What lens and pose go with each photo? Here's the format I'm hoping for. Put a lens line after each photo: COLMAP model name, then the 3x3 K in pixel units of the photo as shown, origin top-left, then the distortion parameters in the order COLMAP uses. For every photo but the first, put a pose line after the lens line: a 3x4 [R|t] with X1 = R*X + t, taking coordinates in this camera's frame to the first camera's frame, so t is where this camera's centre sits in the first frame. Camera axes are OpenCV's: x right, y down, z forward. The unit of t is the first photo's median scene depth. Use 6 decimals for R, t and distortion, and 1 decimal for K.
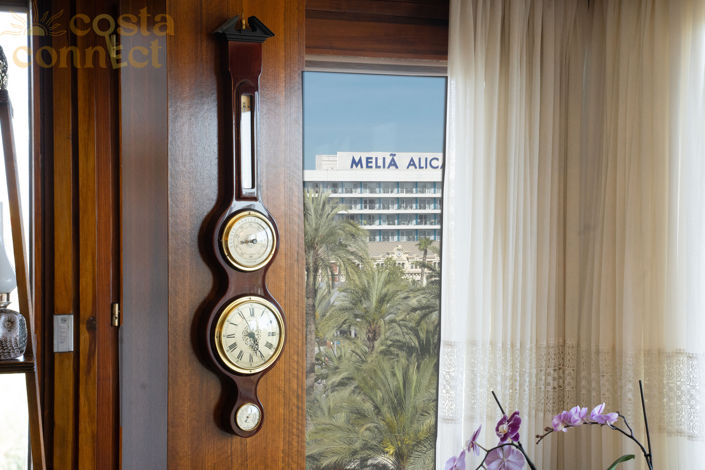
lens RADIAL K [[1301.9, 0, 352.0], [0, 1301.9, 234.5], [0, 0, 1]] dist [0.027277, 0.000000]
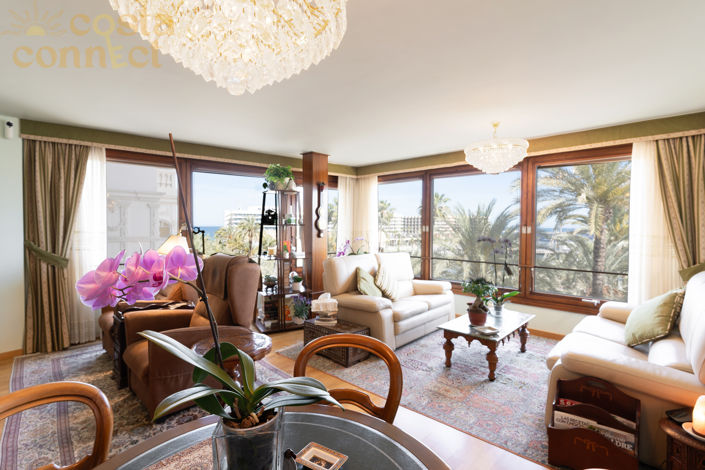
lens RADIAL K [[336.1, 0, 351.3], [0, 336.1, 234.0], [0, 0, 1]] dist [0.001892, 0.000417]
pose [[0.961709, -0.003092, 0.274054, -0.343531], [-0.001303, 0.999874, 0.015851, 0.077414], [-0.274068, -0.015601, 0.961584, -0.703368]]
